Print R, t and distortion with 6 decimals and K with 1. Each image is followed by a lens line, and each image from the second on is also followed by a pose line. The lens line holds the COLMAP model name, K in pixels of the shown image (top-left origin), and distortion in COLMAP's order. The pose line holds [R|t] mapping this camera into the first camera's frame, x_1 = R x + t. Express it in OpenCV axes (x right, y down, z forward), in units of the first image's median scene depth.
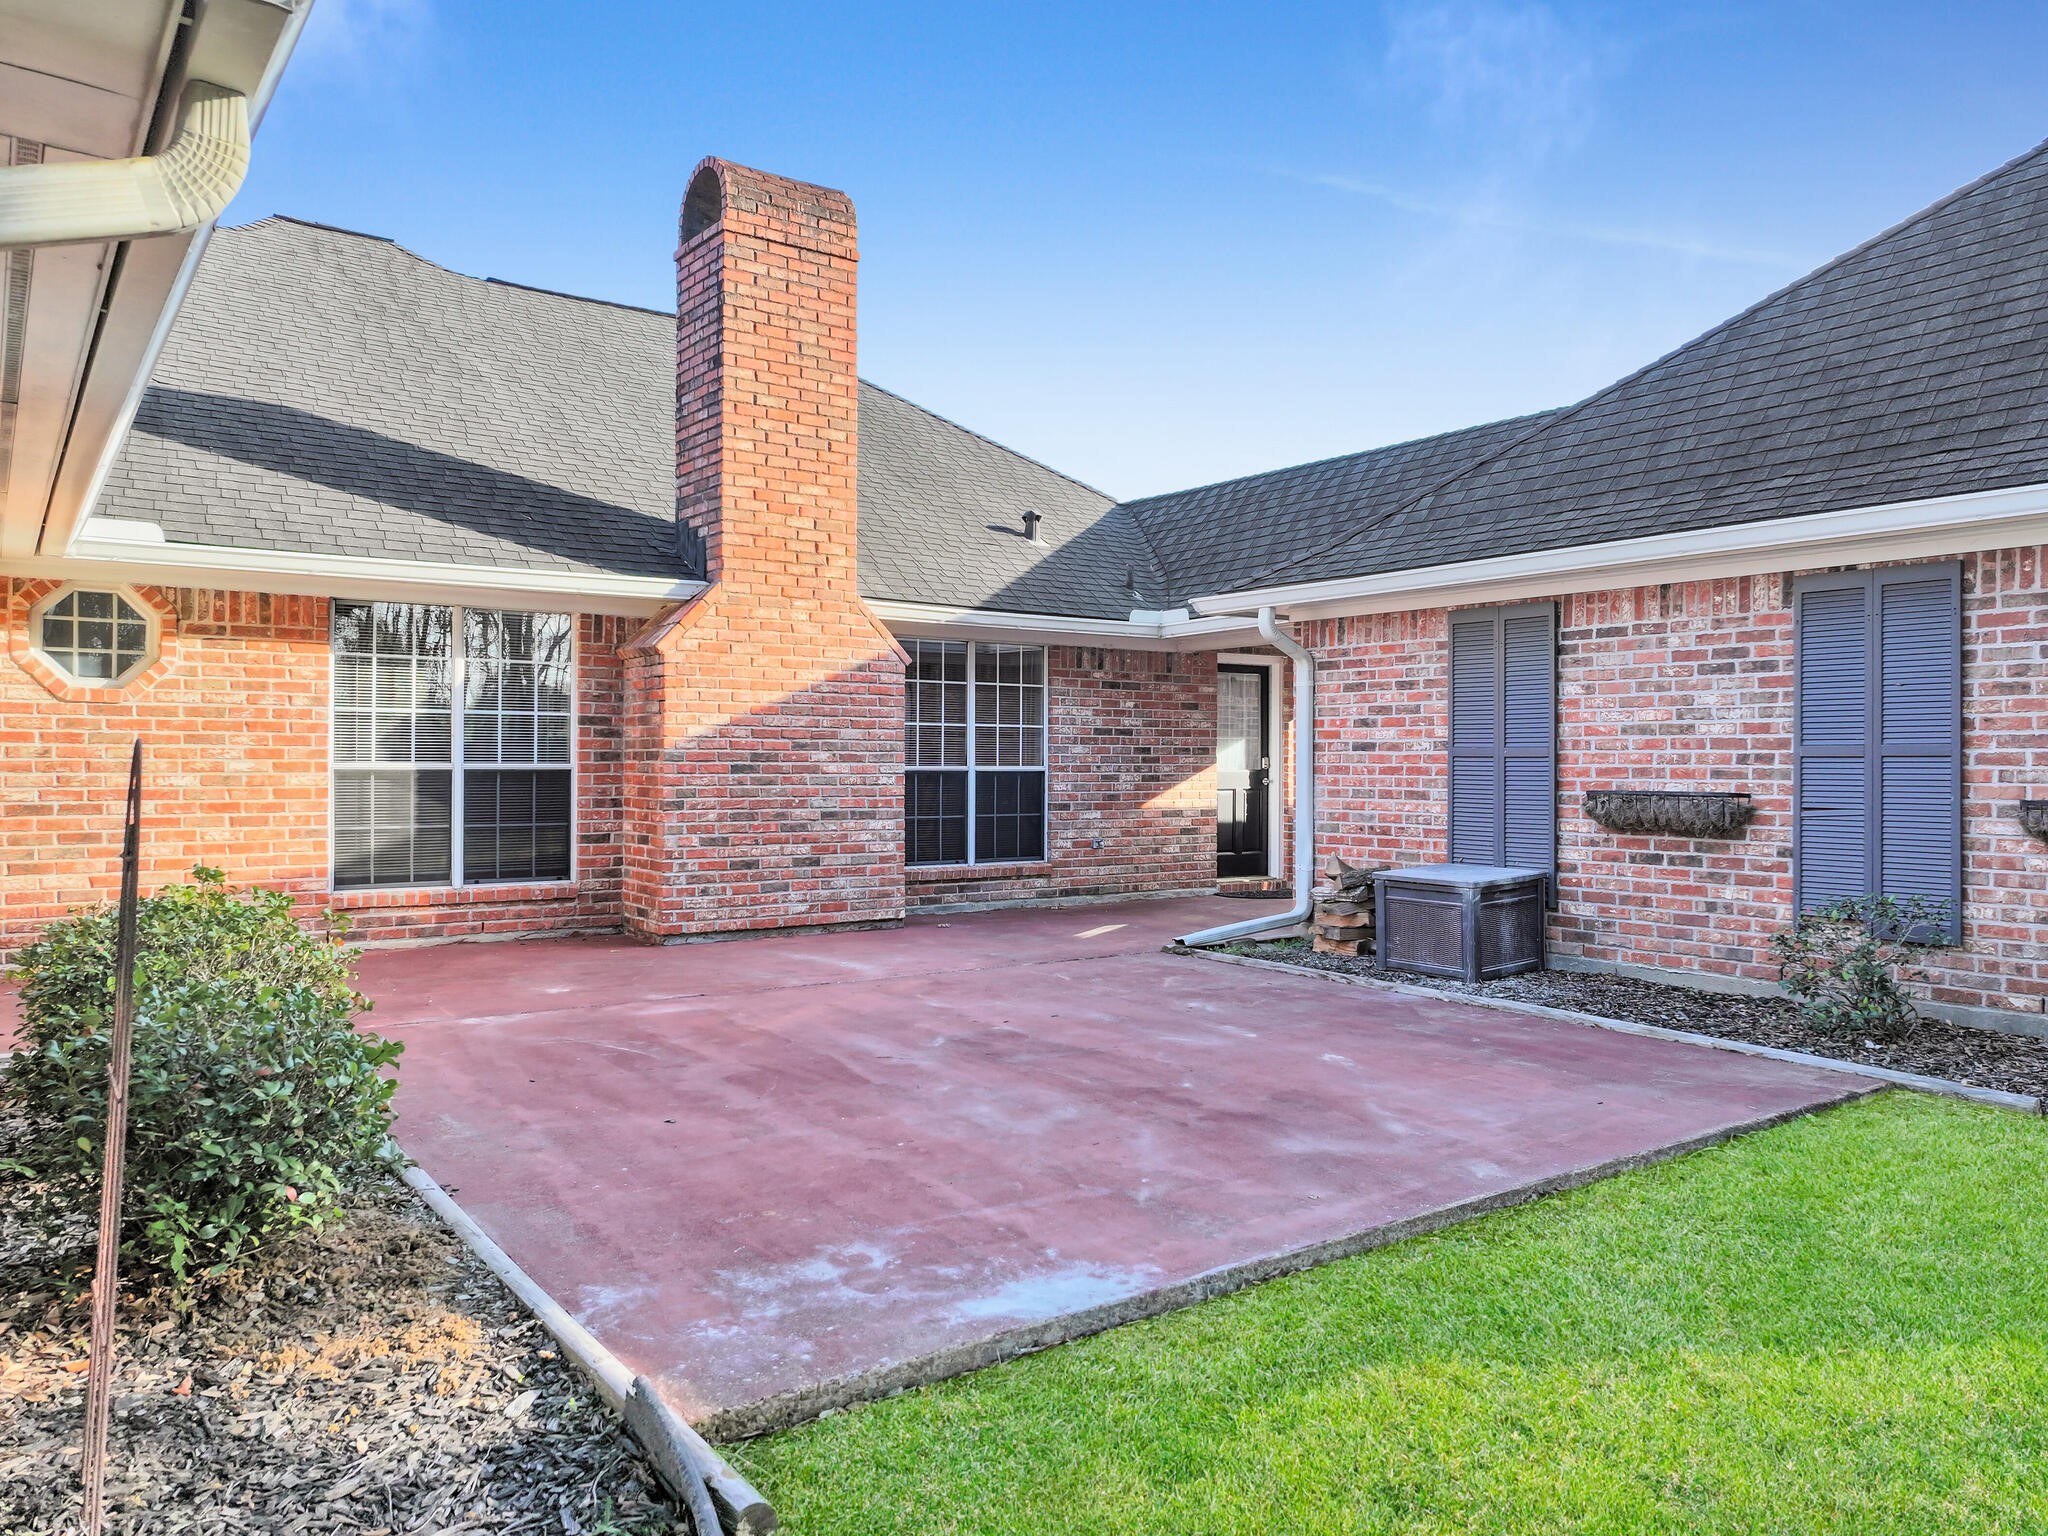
lens RADIAL K [[1445.3, 0, 1025.3], [0, 1445.3, 762.2], [0, 0, 1]] dist [0.015786, -0.002454]
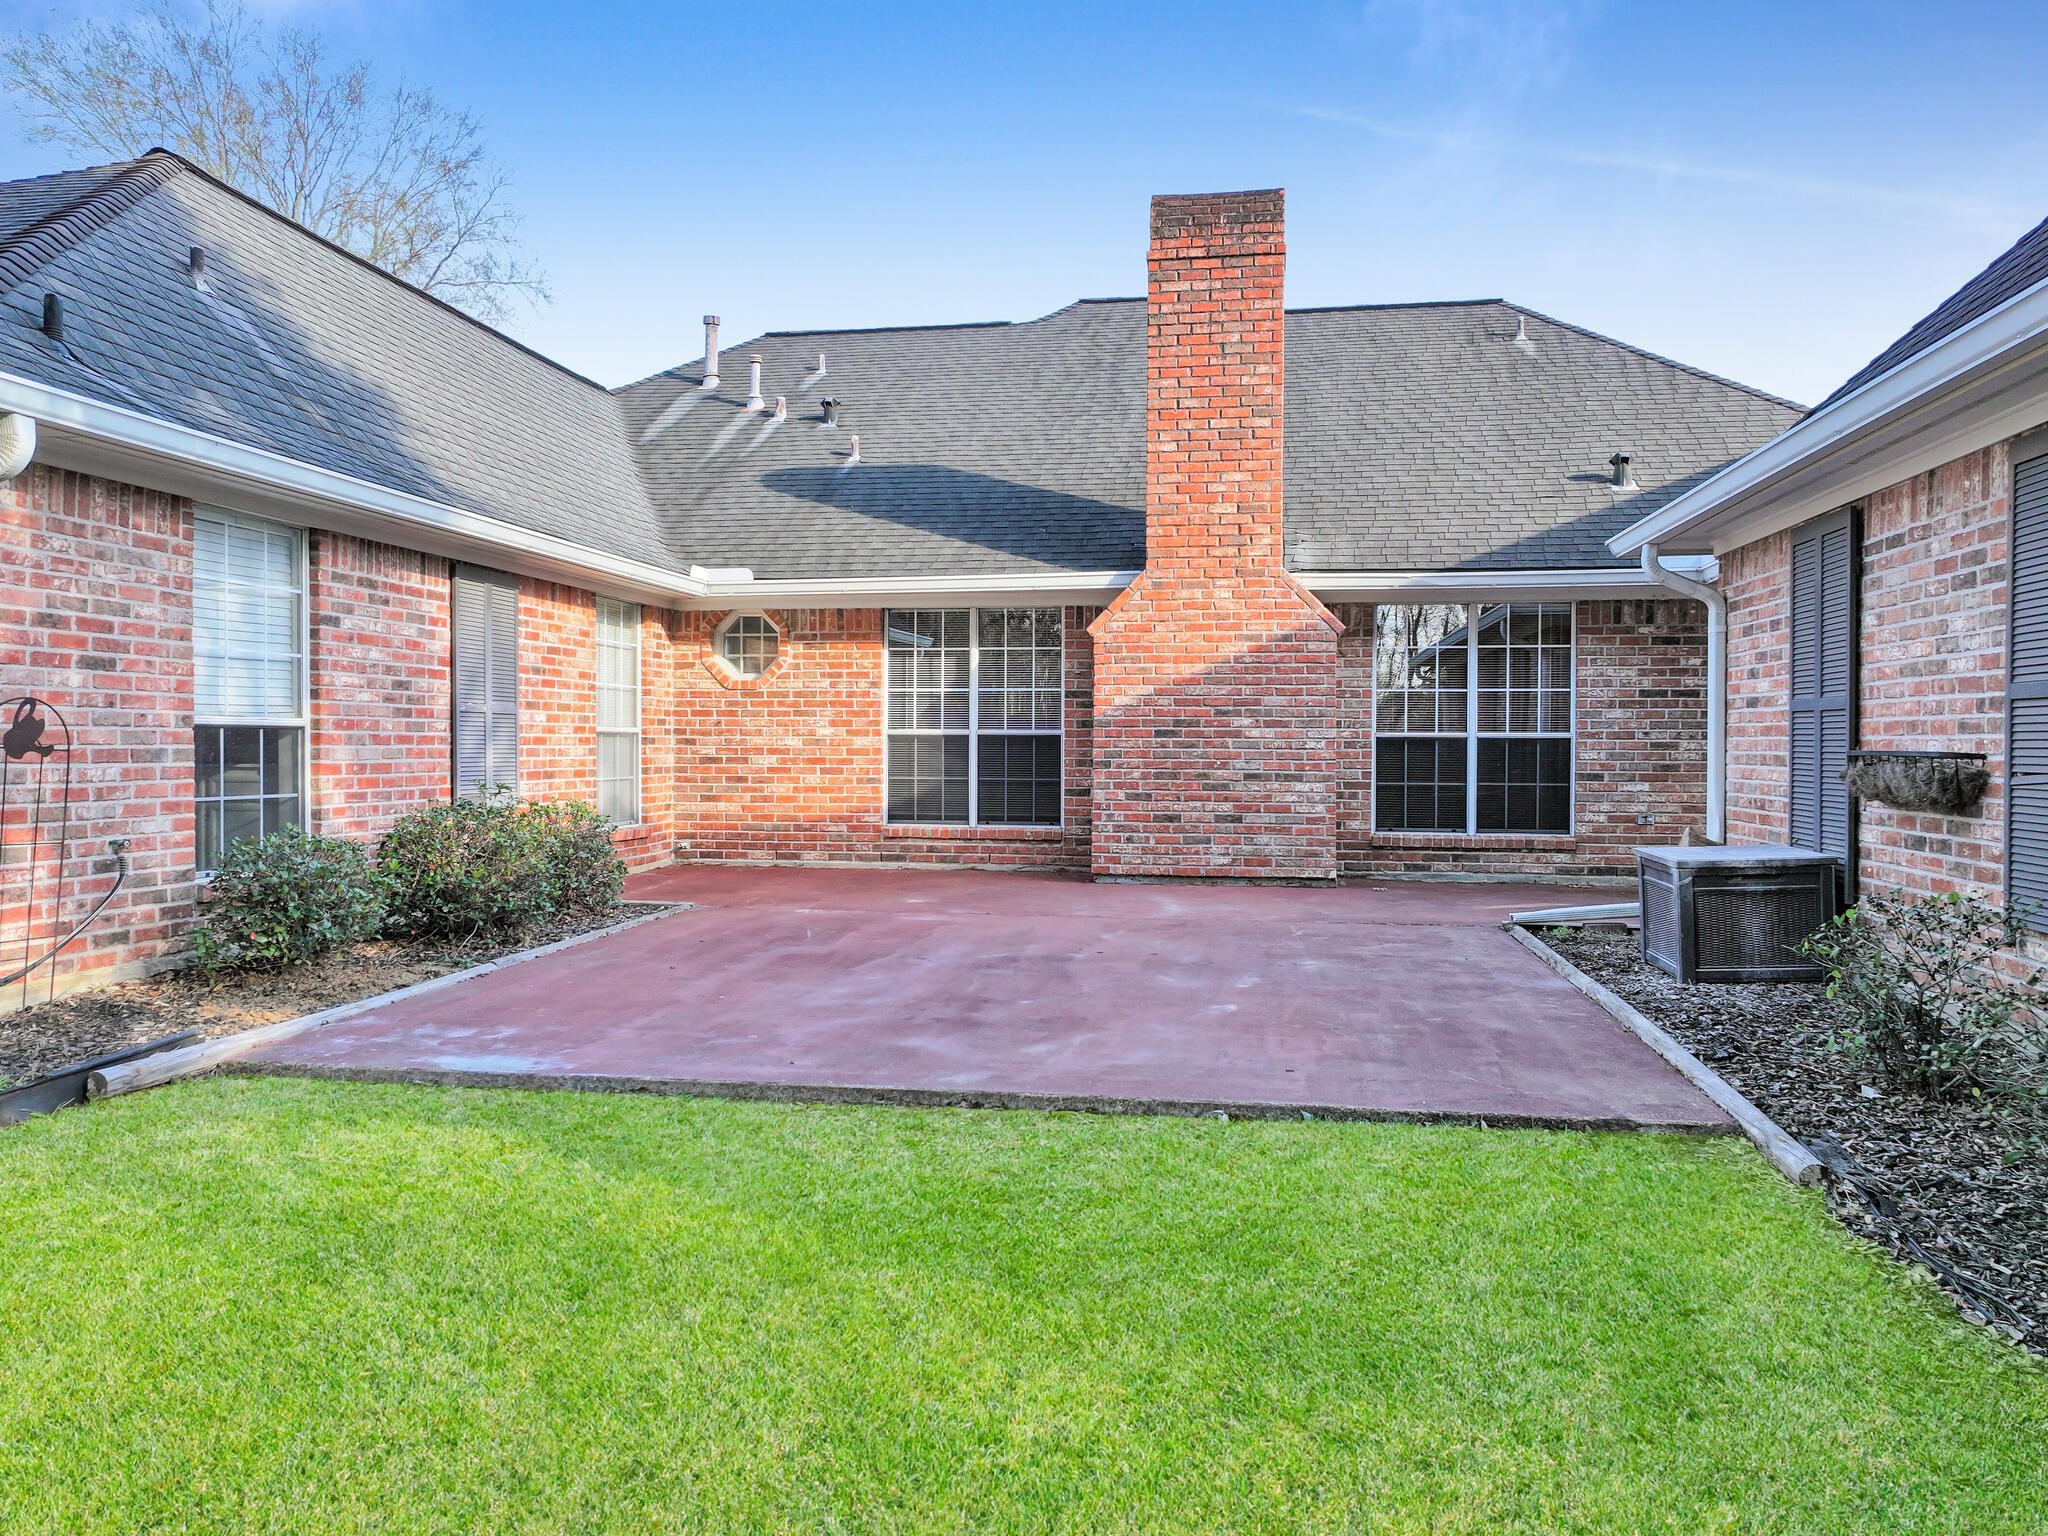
lens RADIAL K [[1445.3, 0, 1025.3], [0, 1445.3, 762.2], [0, 0, 1]] dist [0.015786, -0.002454]
pose [[0.704315, 0.008571, -0.709836, 0.537477], [-0.000714, 0.999935, 0.011365, 0.014467], [0.709887, -0.007498, 0.704276, 0.126821]]
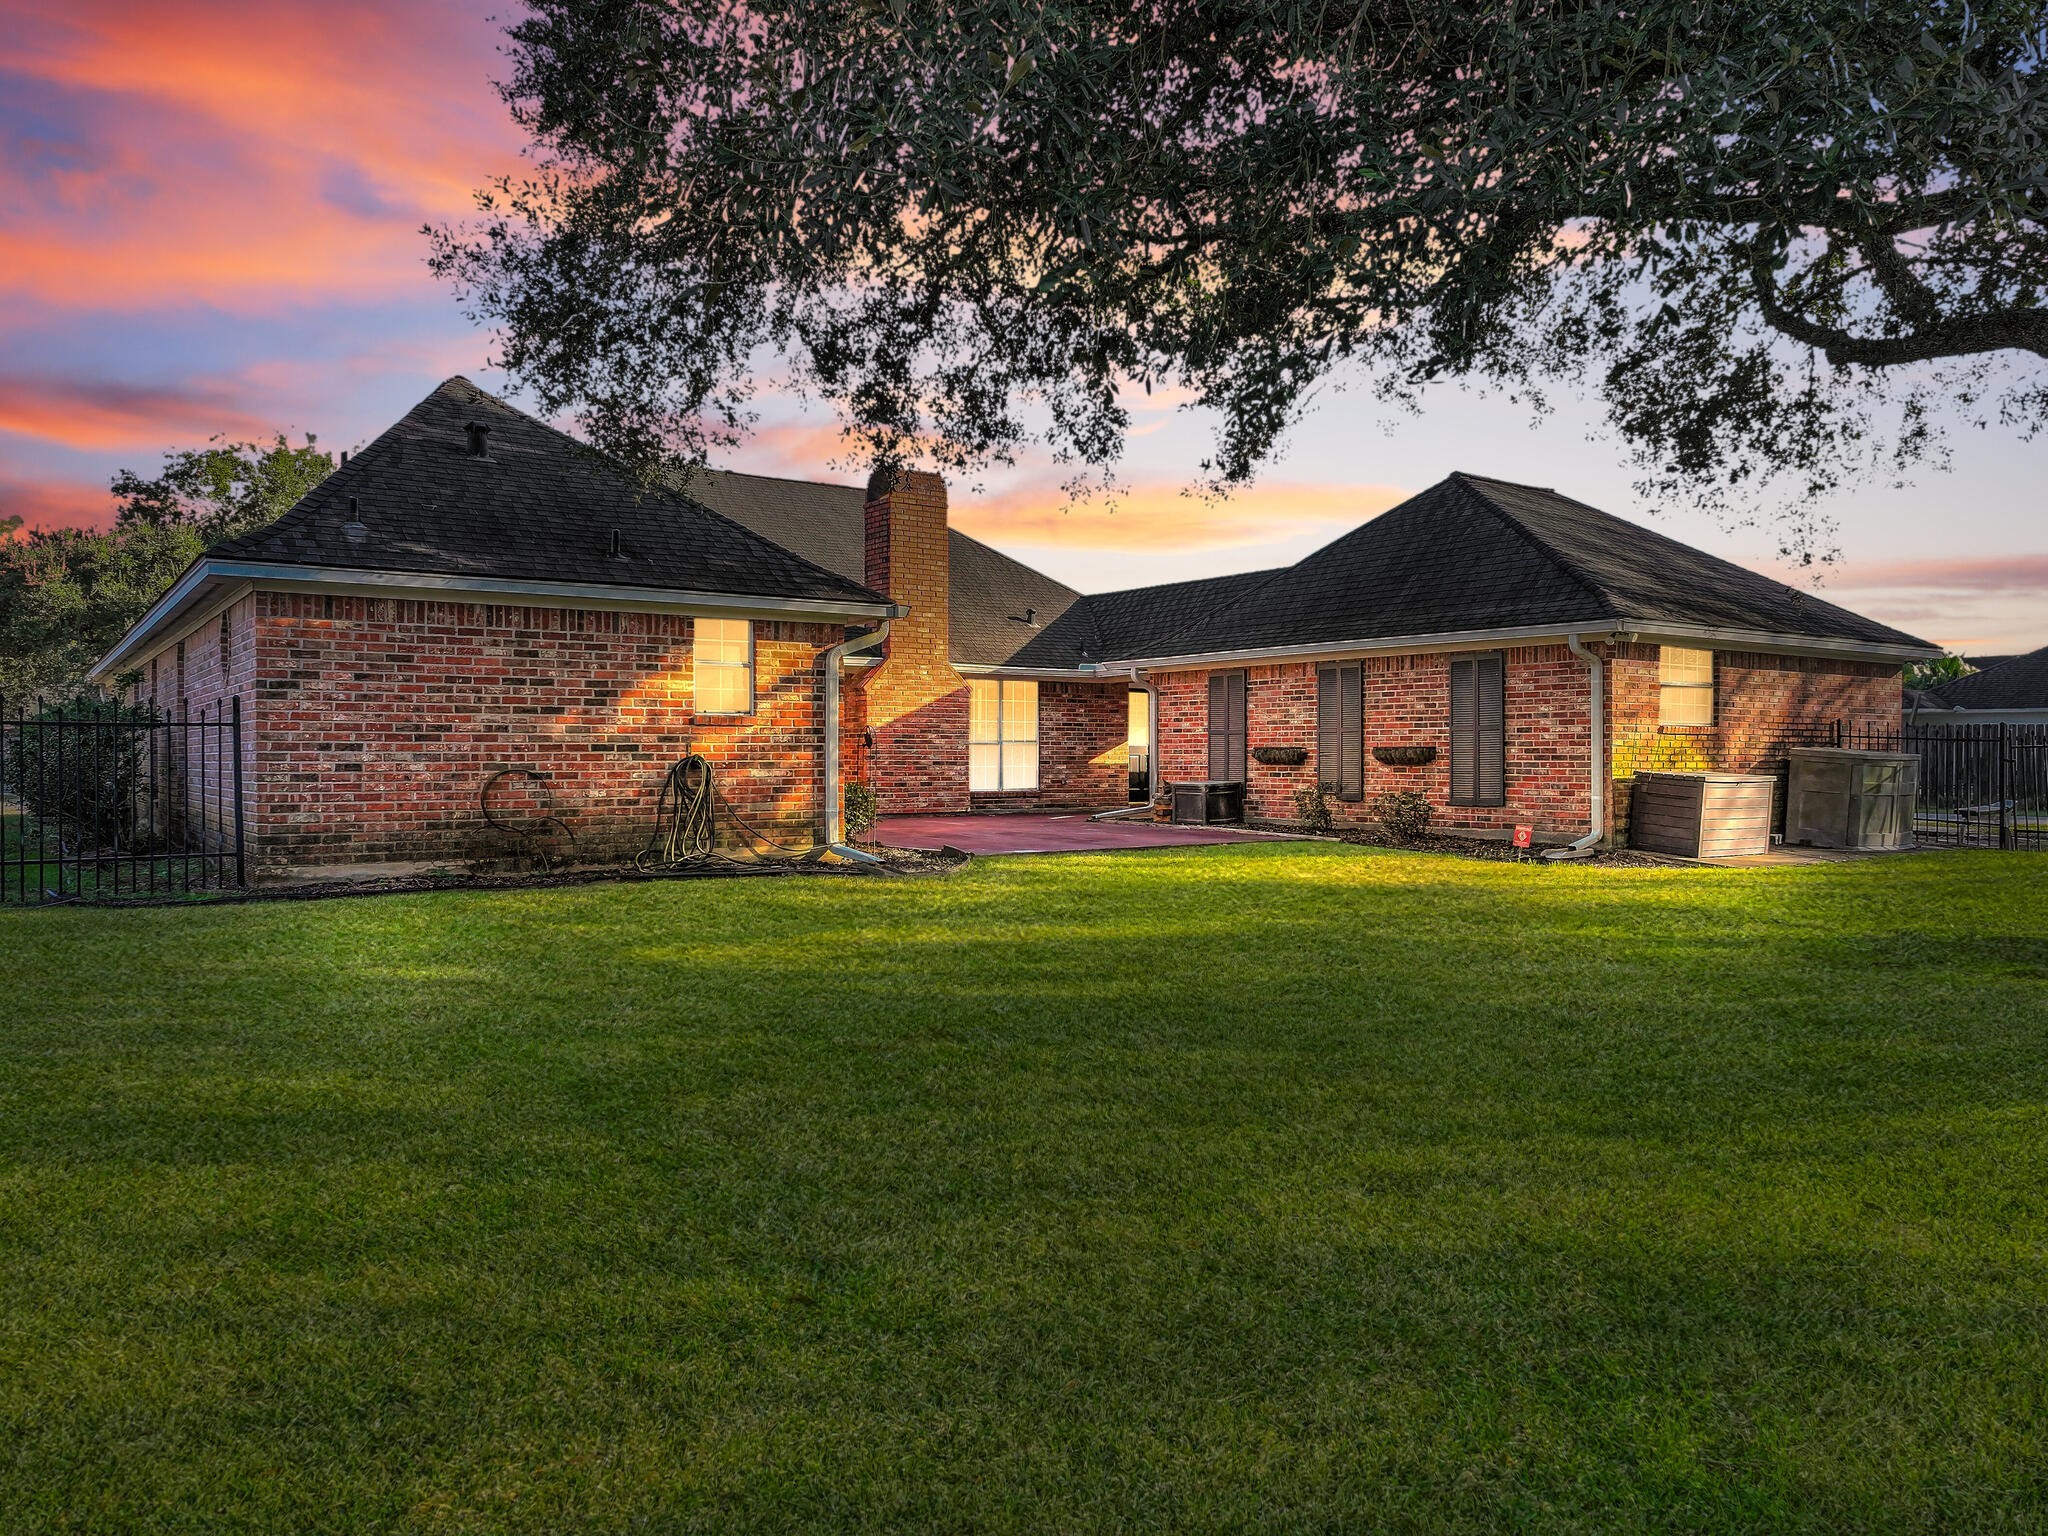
lens RADIAL K [[1445.3, 0, 1025.3], [0, 1445.3, 762.2], [0, 0, 1]] dist [0.015786, -0.002454]
pose [[0.999925, -0.004073, -0.011587, 0.025577], [0.004121, 0.999983, 0.004120, 0.028276], [0.011570, -0.004167, 0.999924, -1.248936]]
